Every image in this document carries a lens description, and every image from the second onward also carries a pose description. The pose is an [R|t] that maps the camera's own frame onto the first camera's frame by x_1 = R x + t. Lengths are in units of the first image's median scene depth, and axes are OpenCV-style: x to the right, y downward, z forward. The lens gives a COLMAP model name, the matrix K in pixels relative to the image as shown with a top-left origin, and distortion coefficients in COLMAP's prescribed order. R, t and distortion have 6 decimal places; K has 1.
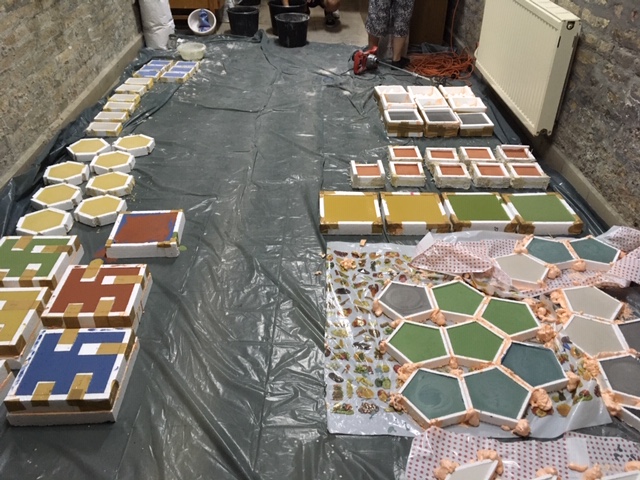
lens RADIAL K [[549.7, 0, 320.7], [0, 549.7, 236.9], [0, 0, 1]] dist [0.081811, -0.113565]
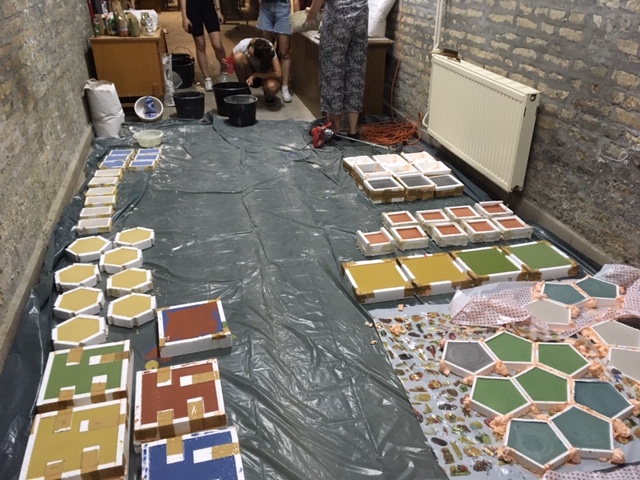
lens RADIAL K [[549.7, 0, 317.9], [0, 549.7, 236.8], [0, 0, 1]] dist [0.081811, -0.113565]
pose [[0.976625, -0.109242, 0.185120, -0.246407], [0.128305, 0.987241, -0.094305, -0.041594], [-0.172456, 0.115852, 0.978181, -0.027637]]
